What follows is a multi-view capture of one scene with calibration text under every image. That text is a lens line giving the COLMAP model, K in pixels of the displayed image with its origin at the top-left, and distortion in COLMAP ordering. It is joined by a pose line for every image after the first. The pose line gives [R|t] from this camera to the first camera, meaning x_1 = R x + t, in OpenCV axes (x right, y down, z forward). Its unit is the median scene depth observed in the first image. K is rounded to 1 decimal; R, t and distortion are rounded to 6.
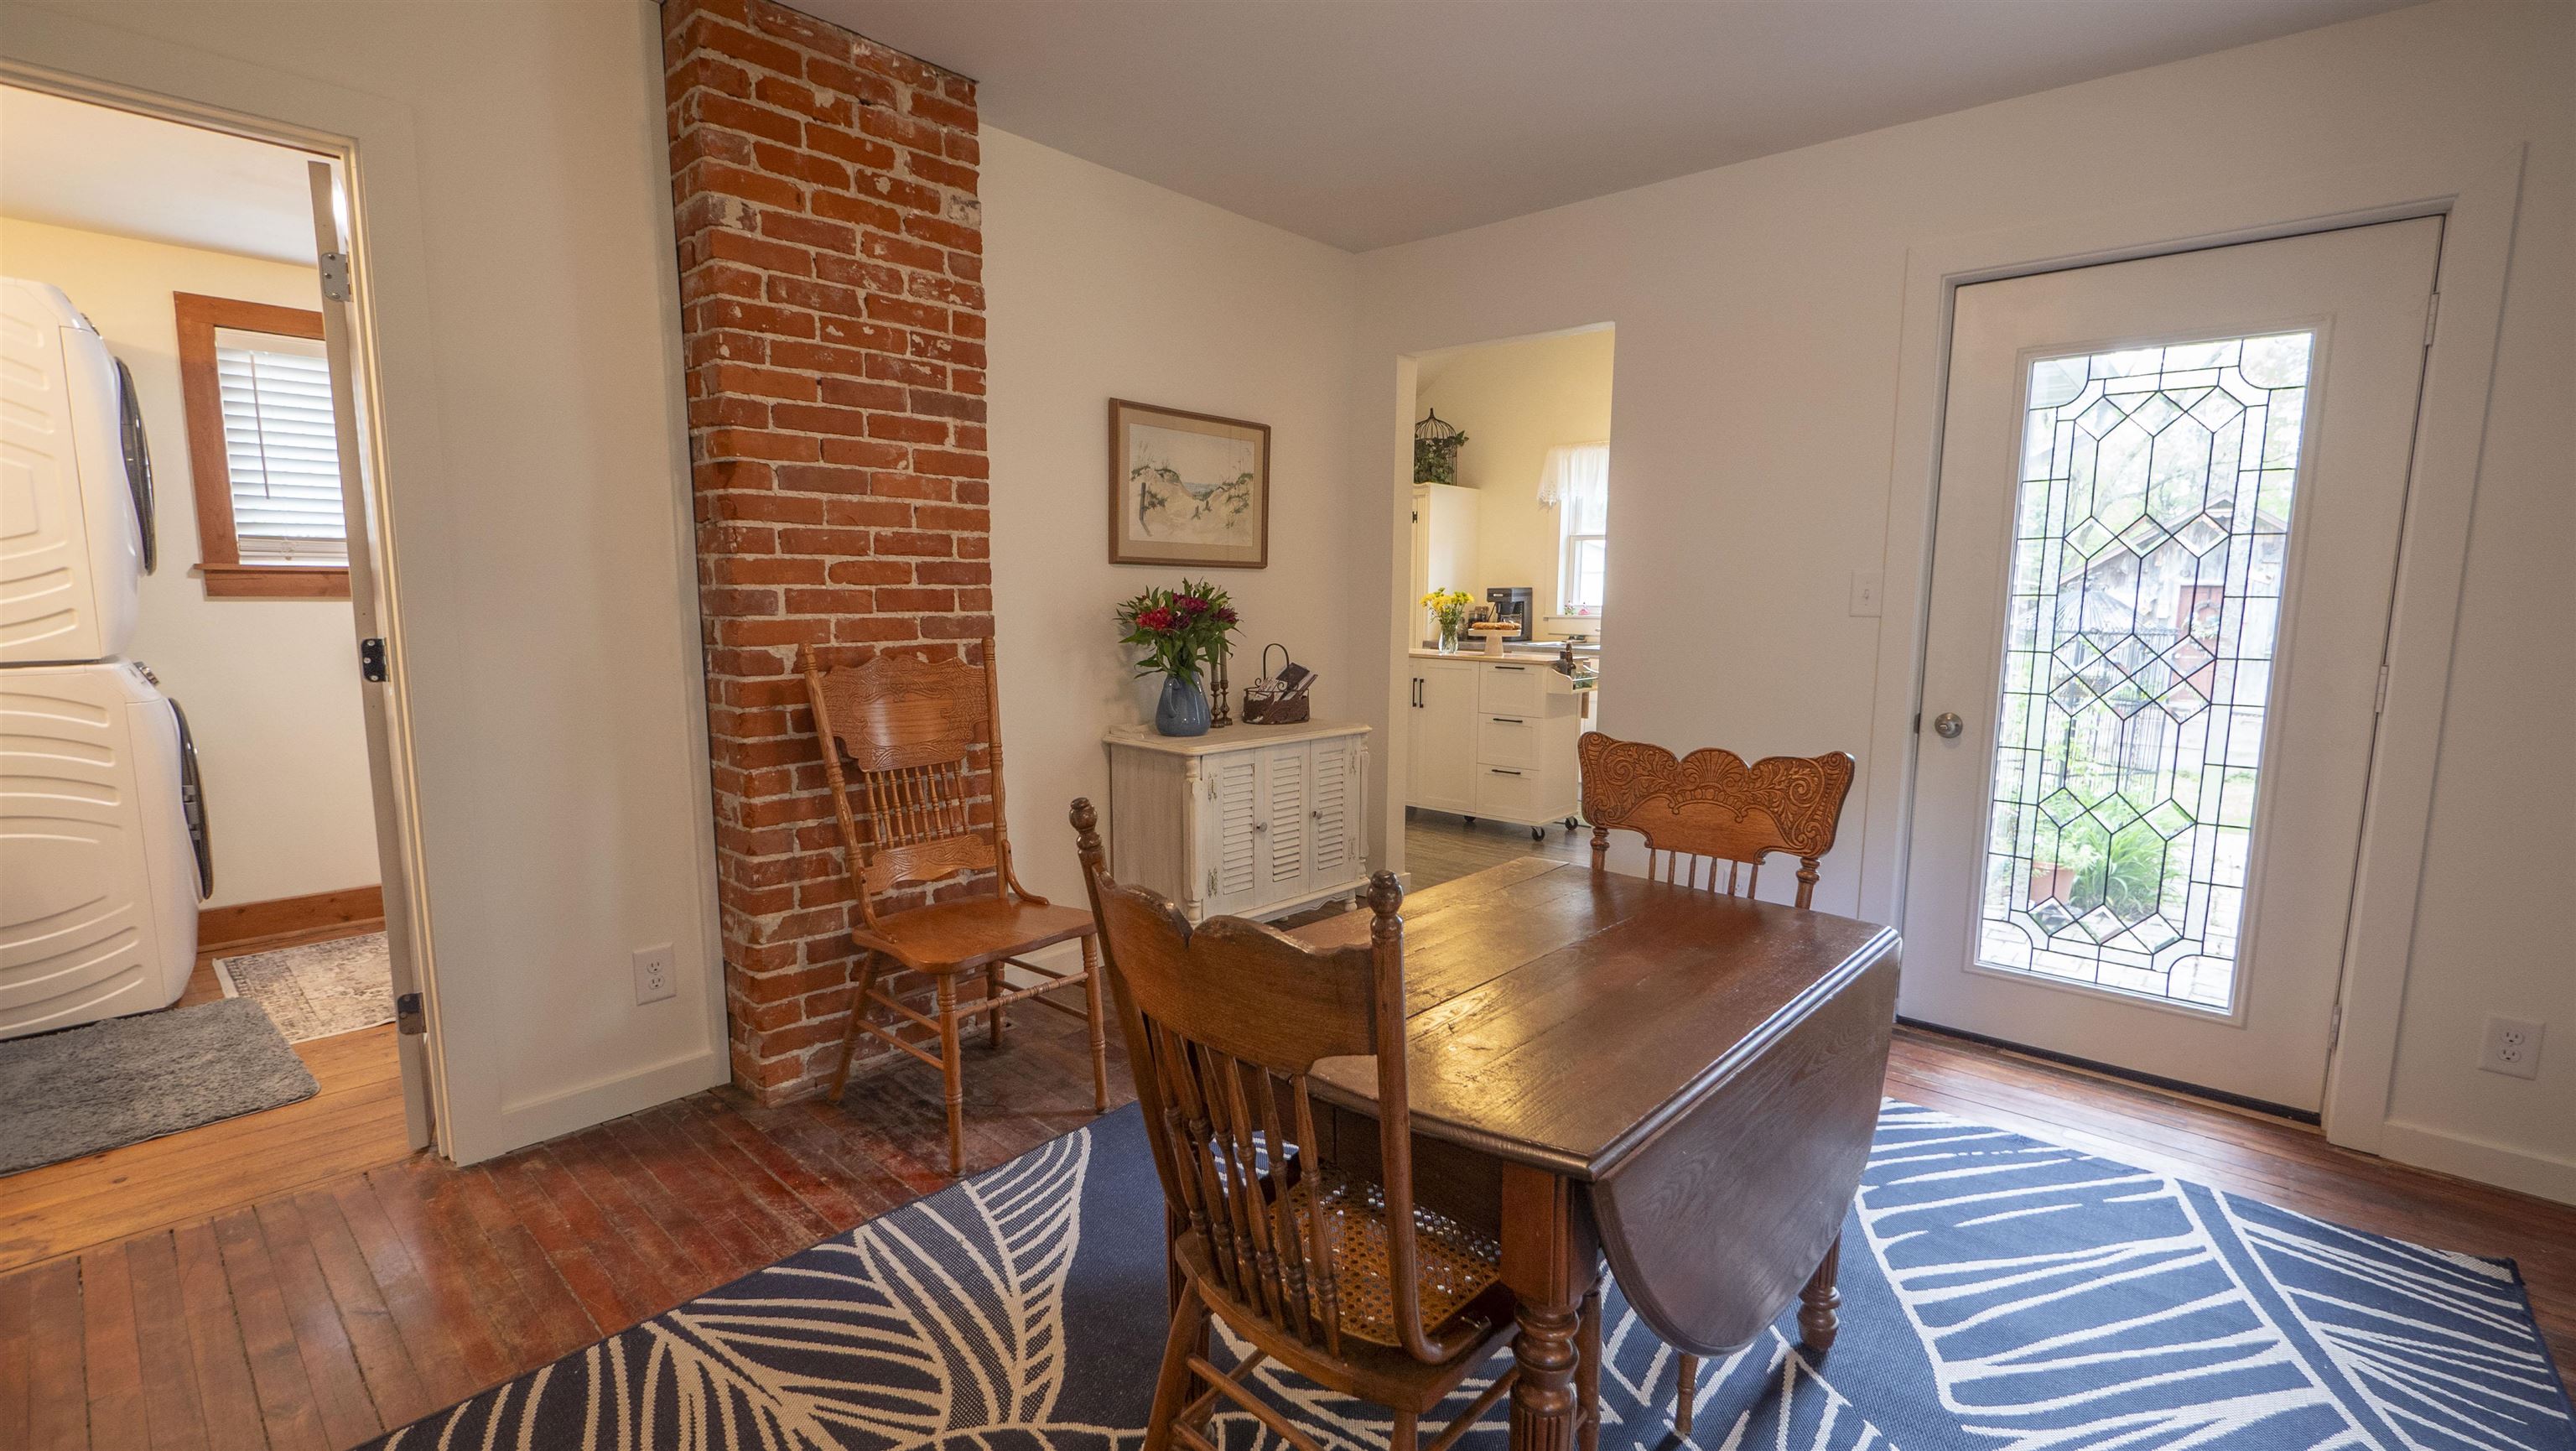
lens RADIAL K [[1102.9, 0, 1300.3], [0, 1102.9, 731.2], [0, 0, 1]] dist [-0.003429, -0.000111]
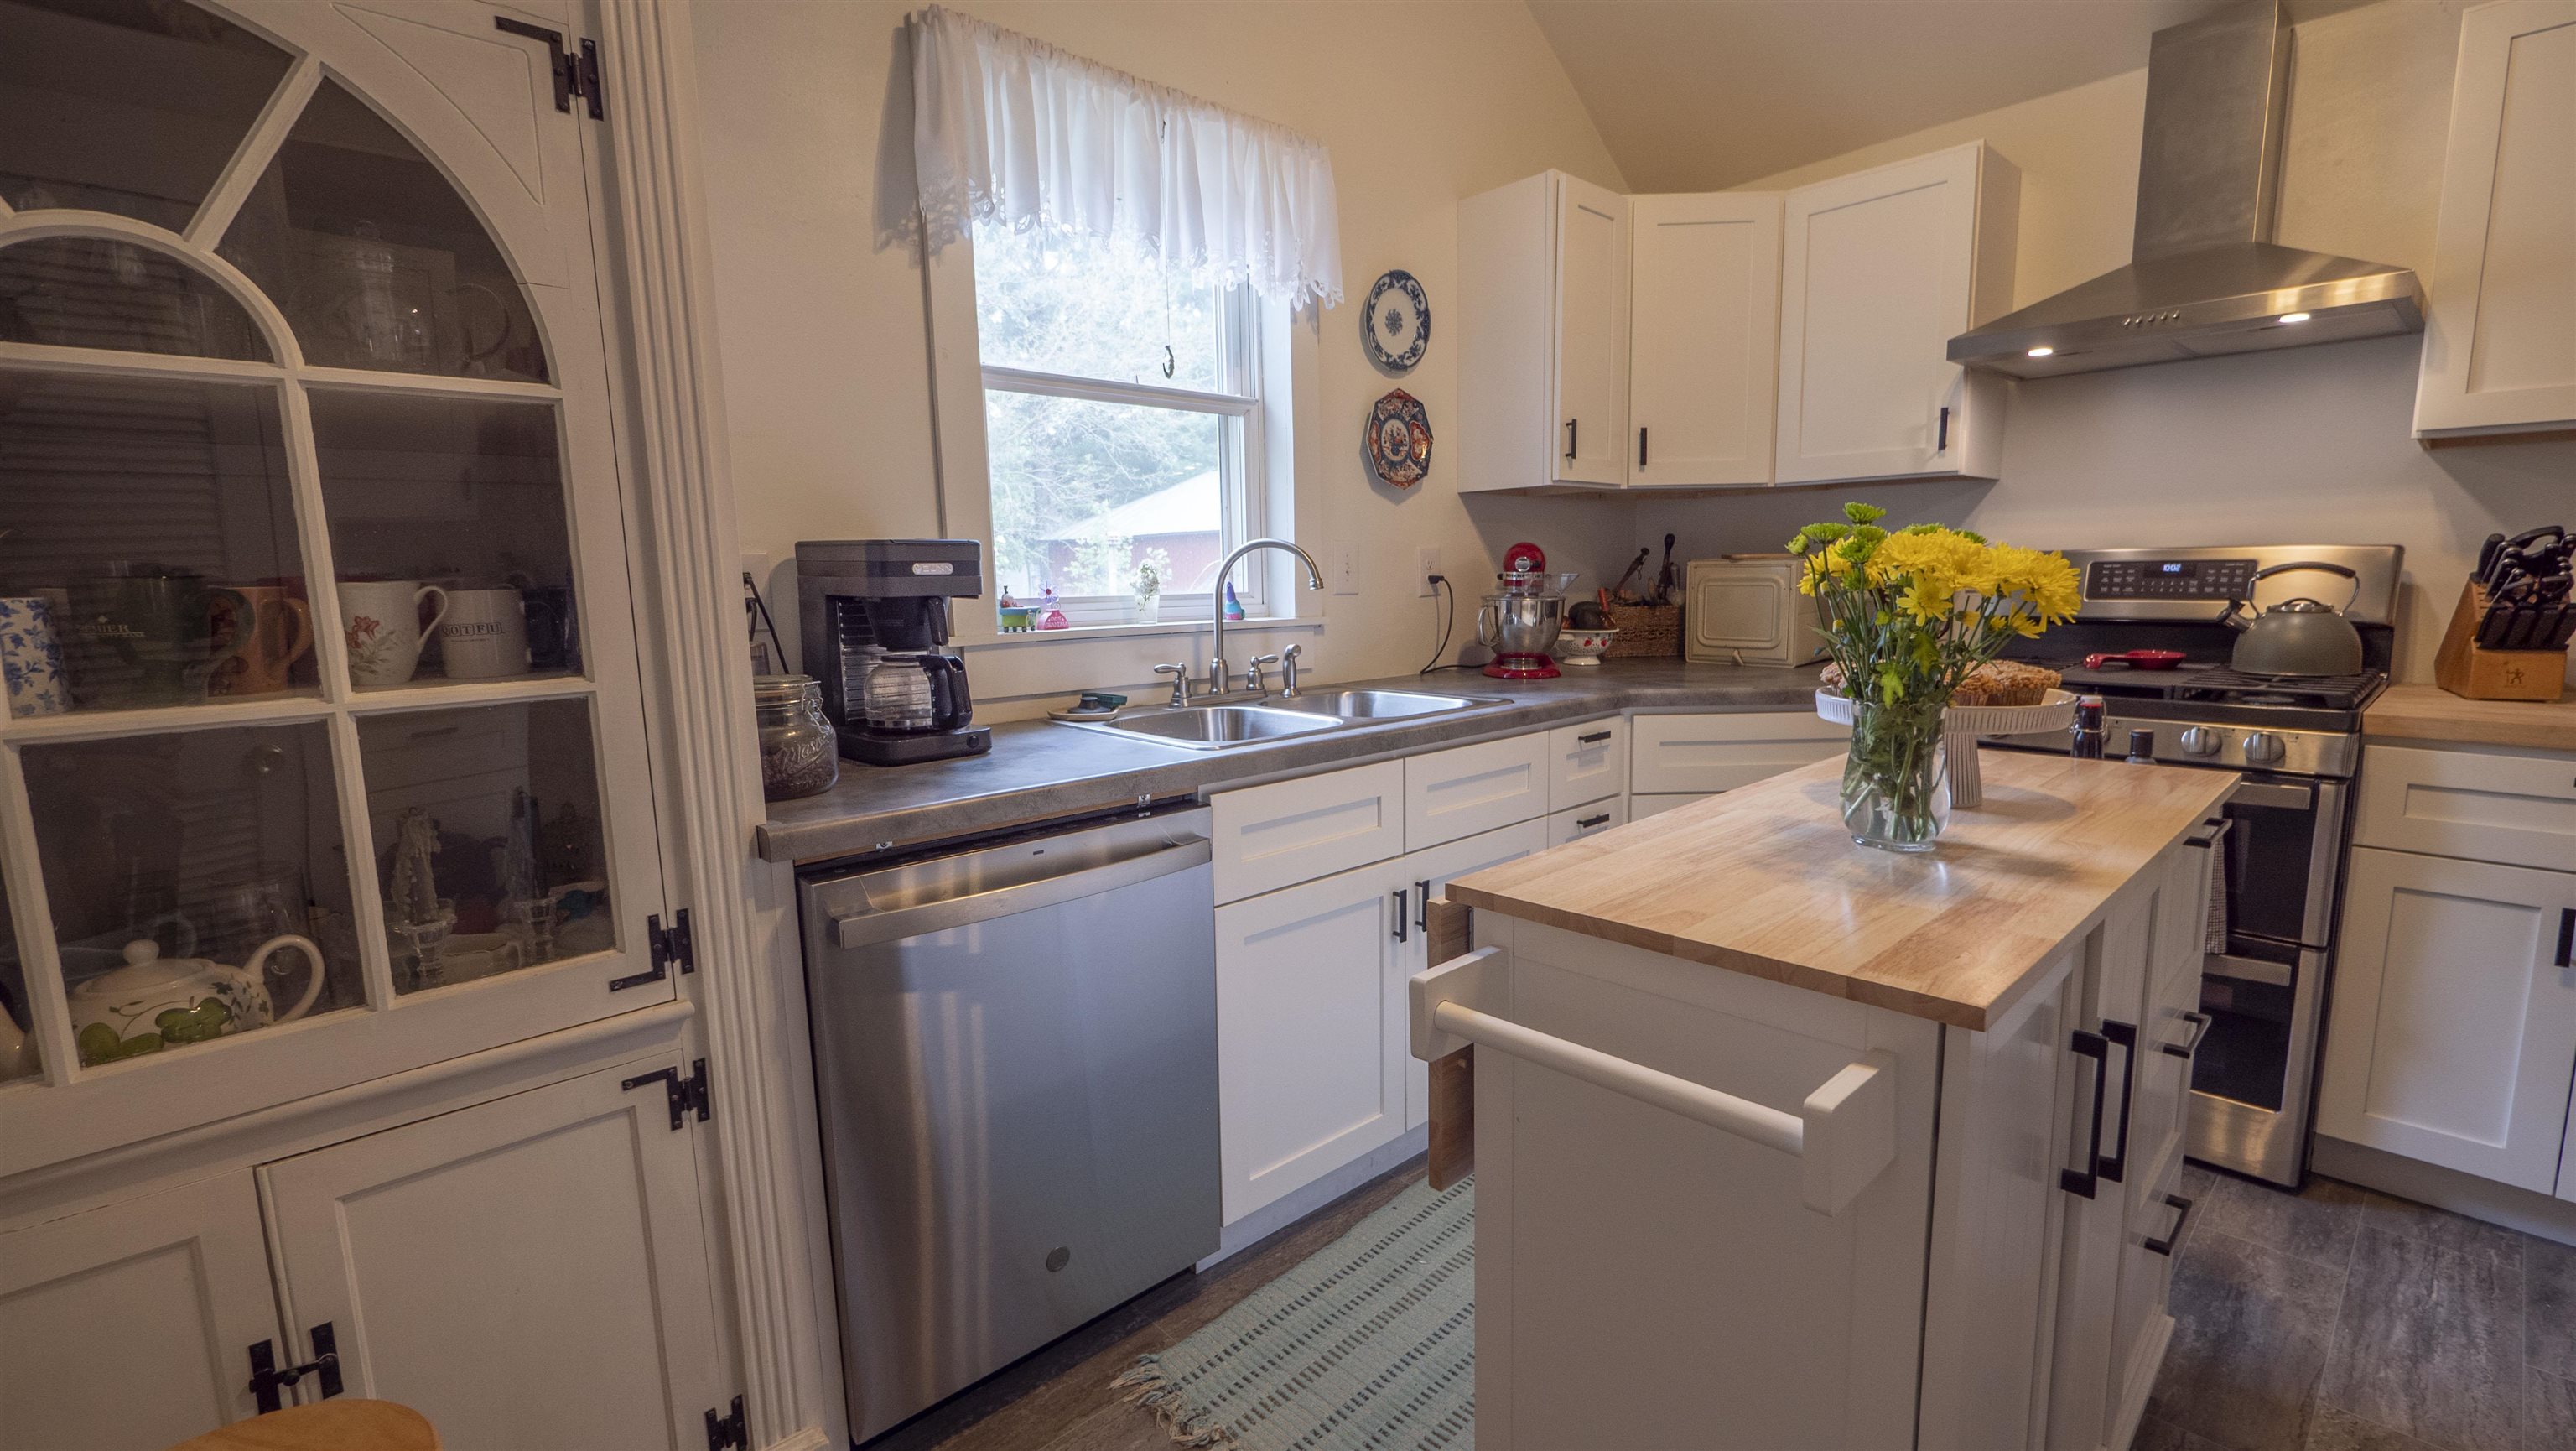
lens RADIAL K [[1102.9, 0, 1300.3], [0, 1102.9, 731.2], [0, 0, 1]] dist [-0.003429, -0.000111]
pose [[0.096324, -0.153347, 0.983467, -0.065792], [0.149045, 0.979143, 0.138075, -0.138889], [-0.984128, 0.133281, 0.117170, 1.131195]]
